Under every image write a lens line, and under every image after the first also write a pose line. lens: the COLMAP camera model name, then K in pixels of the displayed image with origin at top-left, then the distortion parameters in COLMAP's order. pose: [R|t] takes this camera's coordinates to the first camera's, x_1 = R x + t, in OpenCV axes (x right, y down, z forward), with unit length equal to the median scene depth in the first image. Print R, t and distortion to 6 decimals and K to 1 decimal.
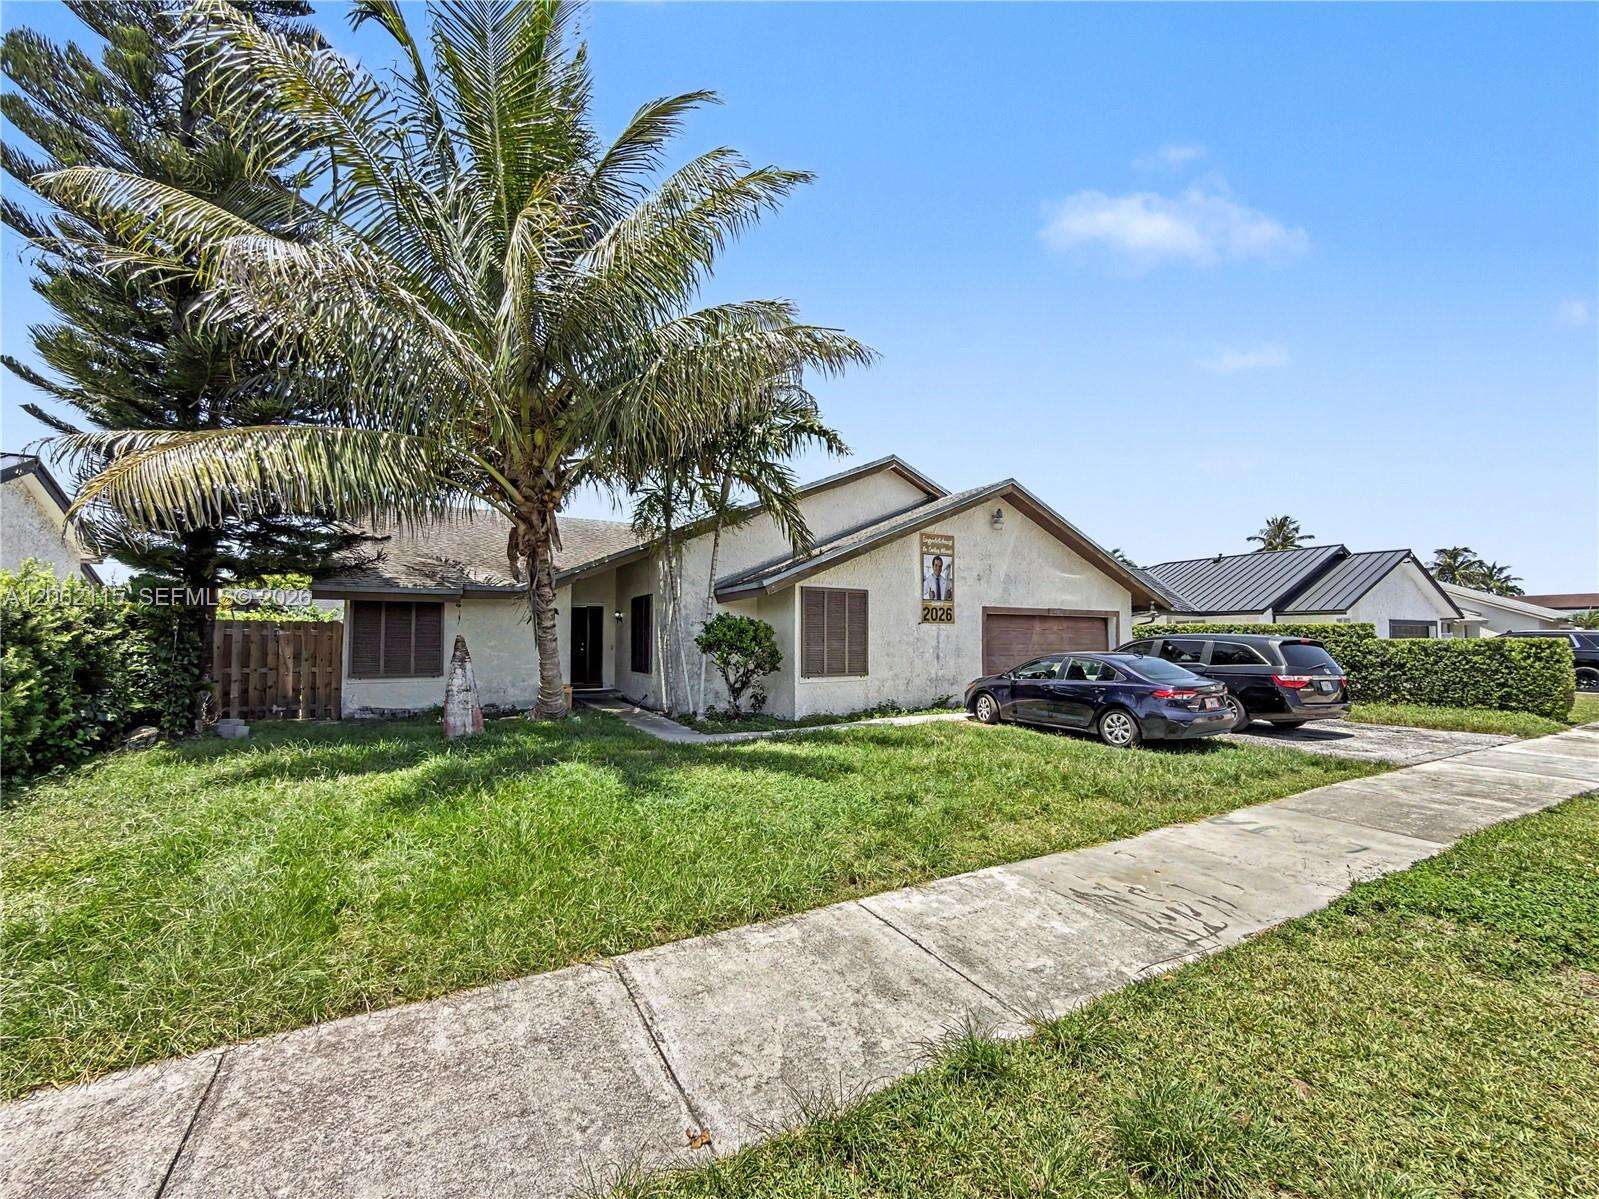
lens RADIAL K [[655.9, 0, 803.3], [0, 655.9, 649.6], [0, 0, 1]] dist [-0.001058, 0.000056]
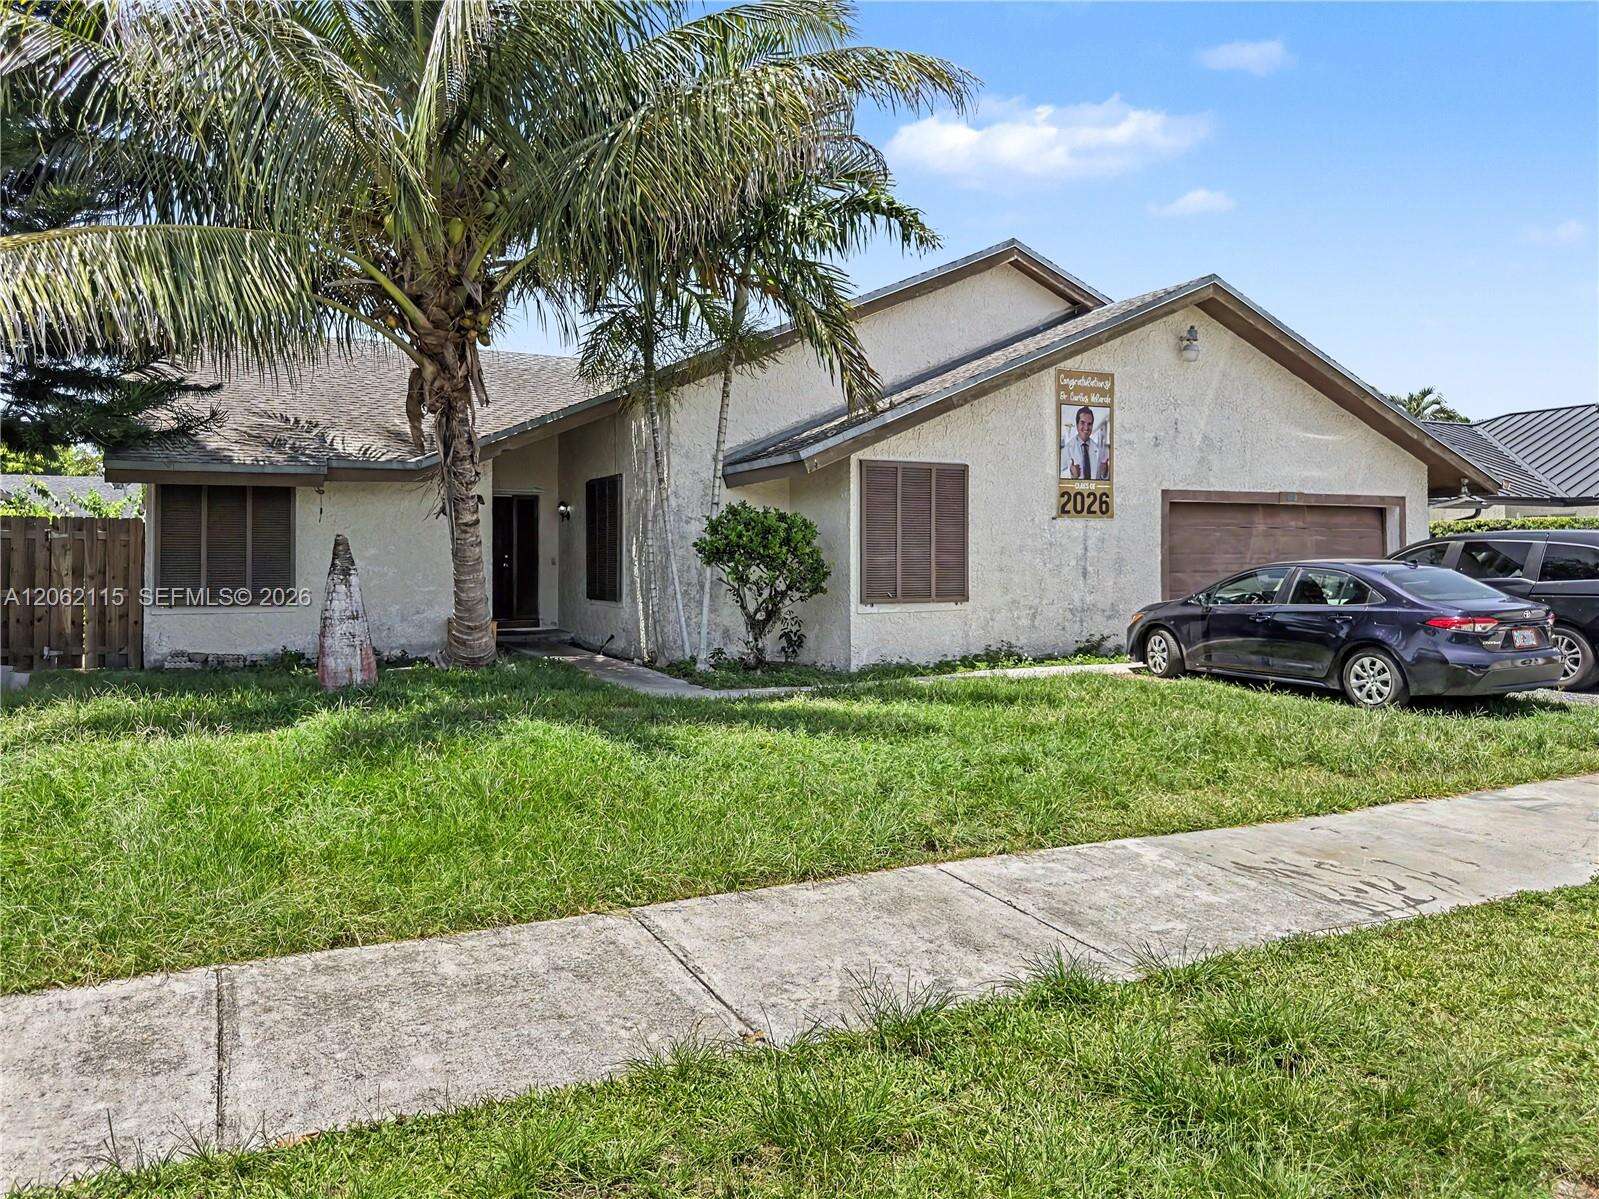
lens RADIAL K [[1274.1, 0, 796.9], [0, 1274.1, 594.4], [0, 0, 1]] dist [0.168946, -0.351272]
pose [[0.998588, -0.002927, -0.053035, 0.000795], [0.002982, 0.999995, 0.000959, 0.033394], [0.053032, -0.001115, 0.998592, -0.237178]]
